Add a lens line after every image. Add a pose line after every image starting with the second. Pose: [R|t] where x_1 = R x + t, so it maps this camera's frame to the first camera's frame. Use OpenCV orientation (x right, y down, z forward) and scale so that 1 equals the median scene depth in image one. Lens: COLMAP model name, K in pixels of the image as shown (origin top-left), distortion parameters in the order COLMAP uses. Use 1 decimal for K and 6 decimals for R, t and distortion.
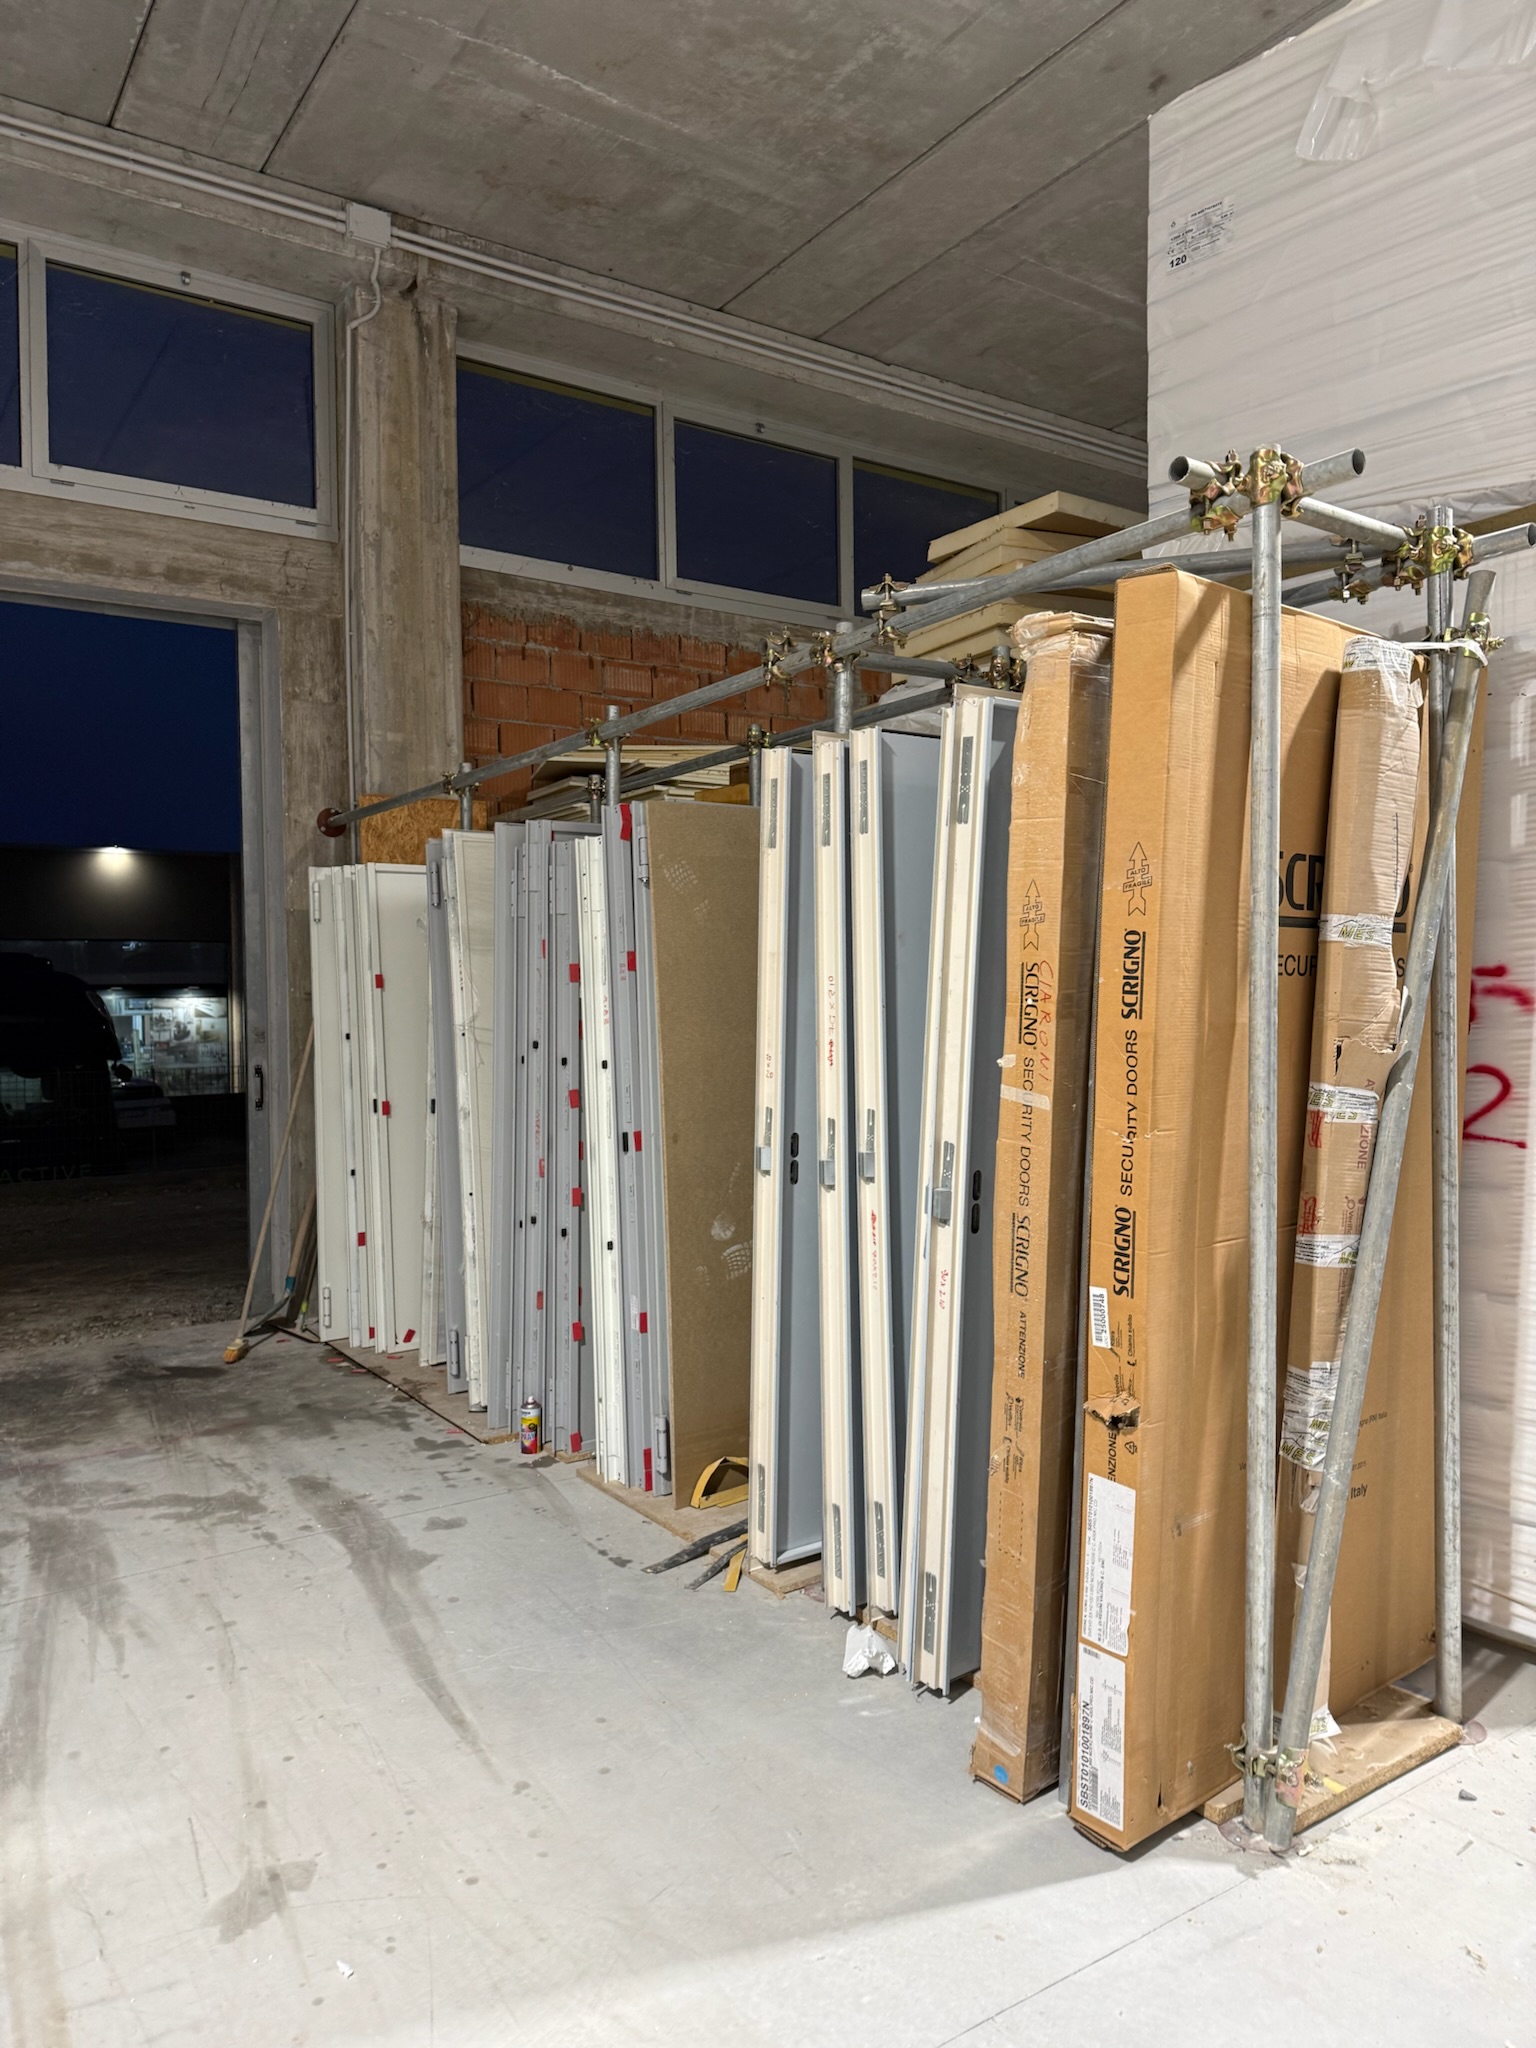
lens RADIAL K [[1437.7, 0, 766.0], [0, 1437.7, 1026.4], [0, 0, 1]] dist [0.012527, -0.025809]
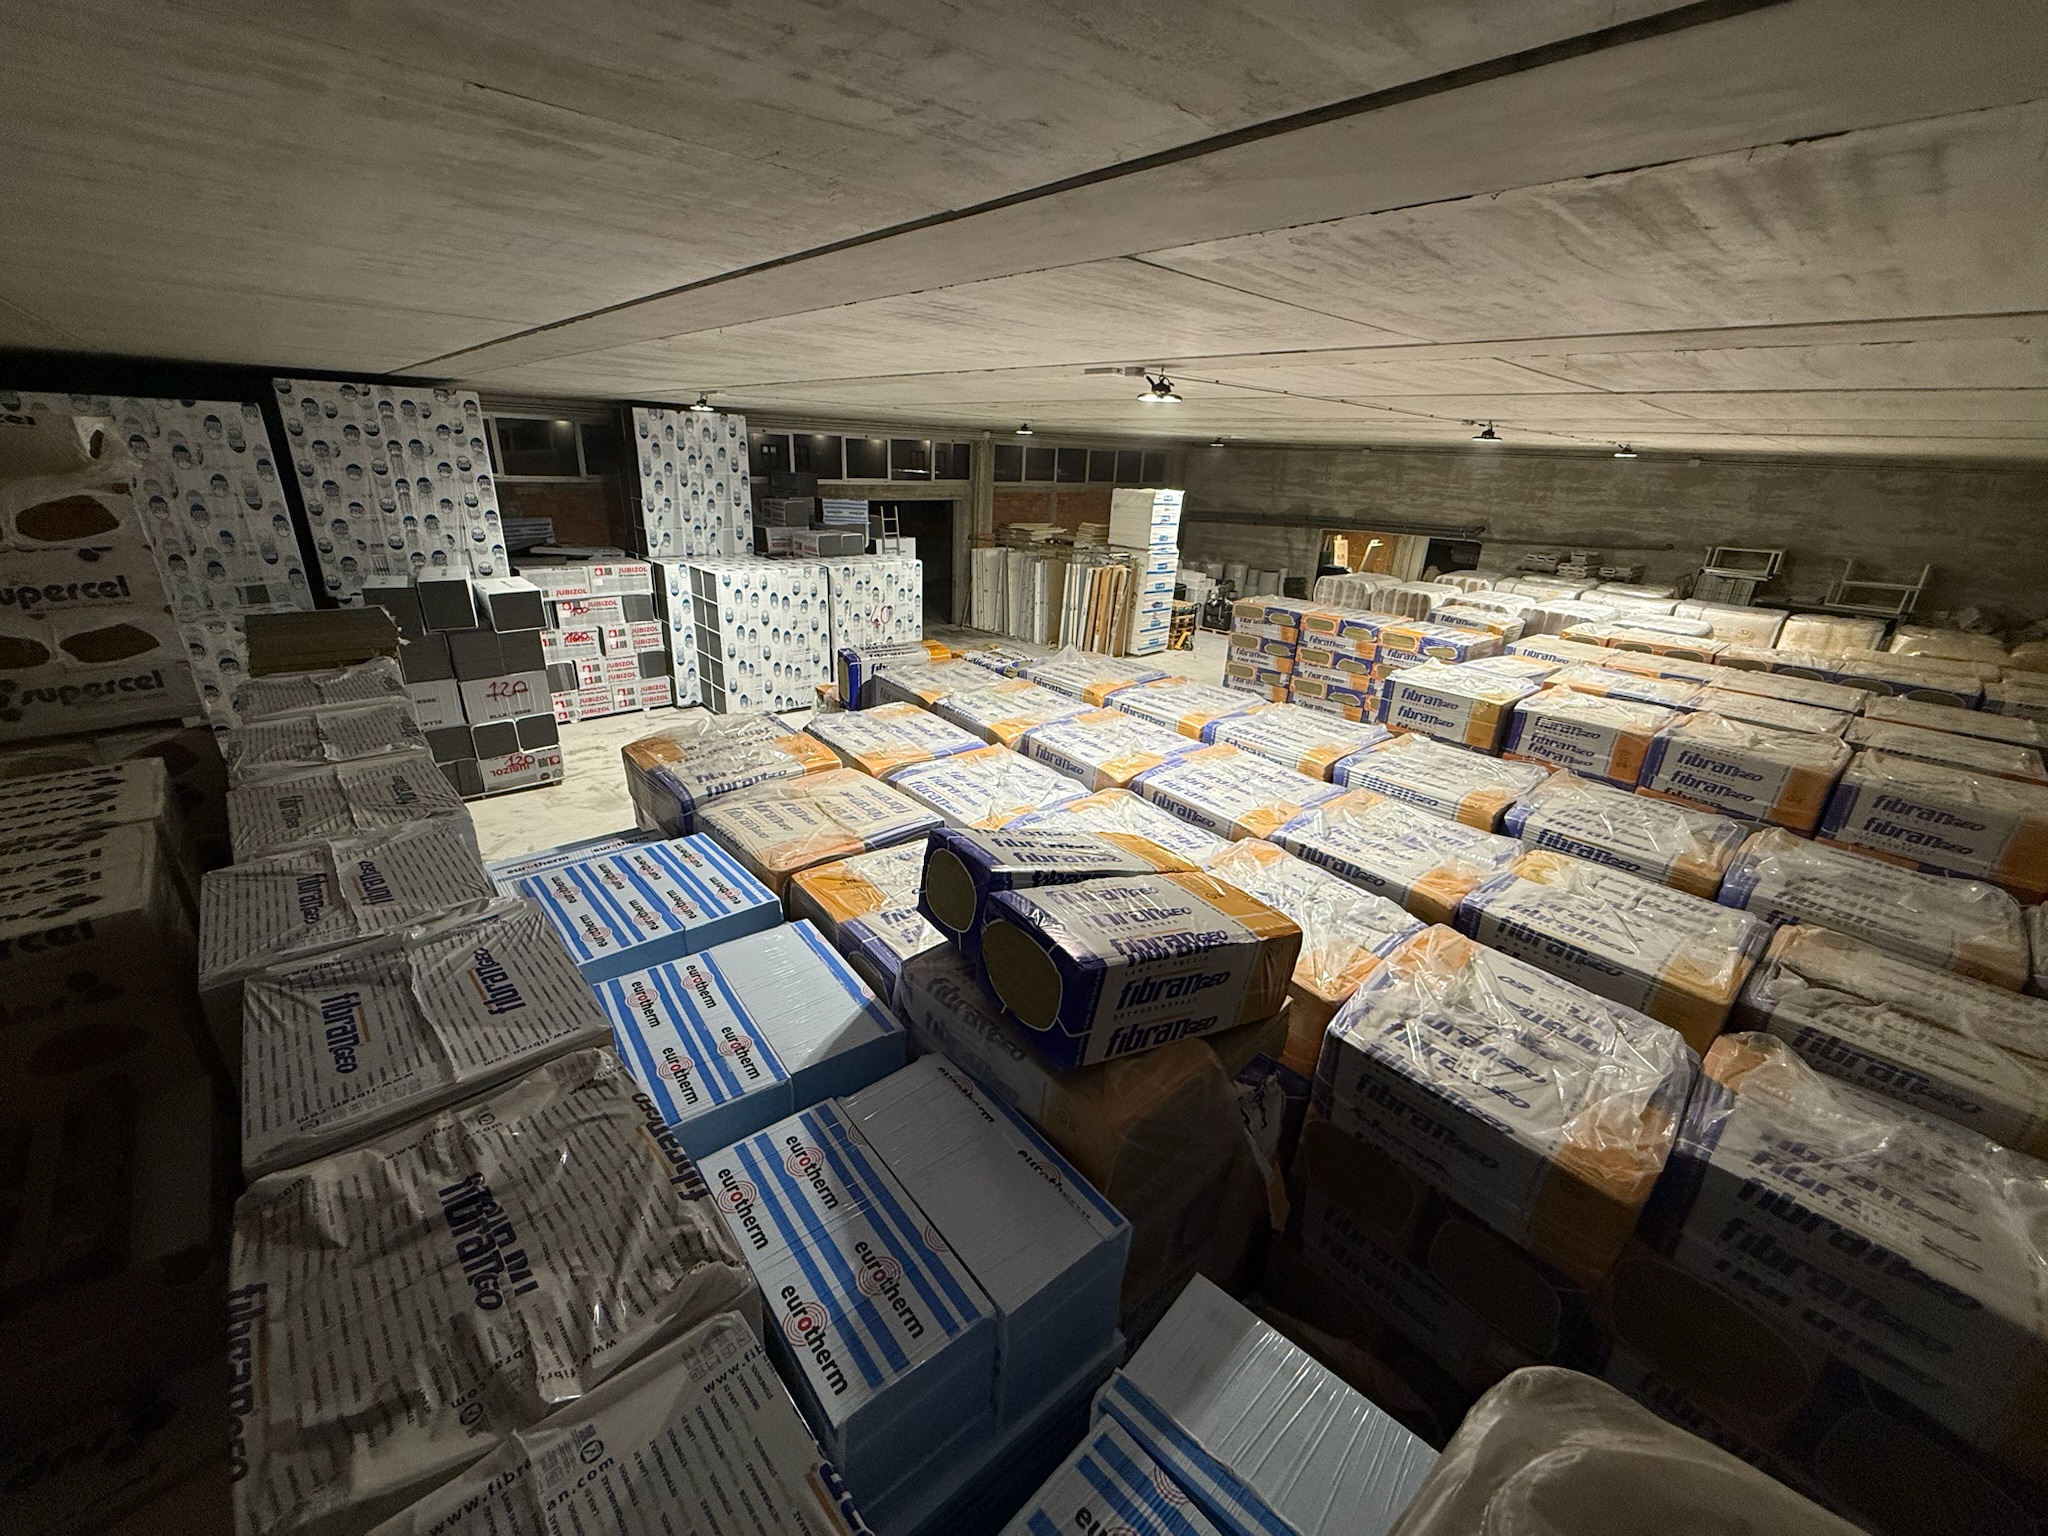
lens RADIAL K [[816.7, 0, 1022.2], [0, 816.7, 769.7], [0, 0, 1]] dist [-0.001905, 0.000186]
pose [[0.990393, -0.001890, 0.138266, -1.125271], [-0.044943, 0.941220, 0.334790, -0.760509], [-0.130772, -0.337788, 0.932093, -4.796320]]
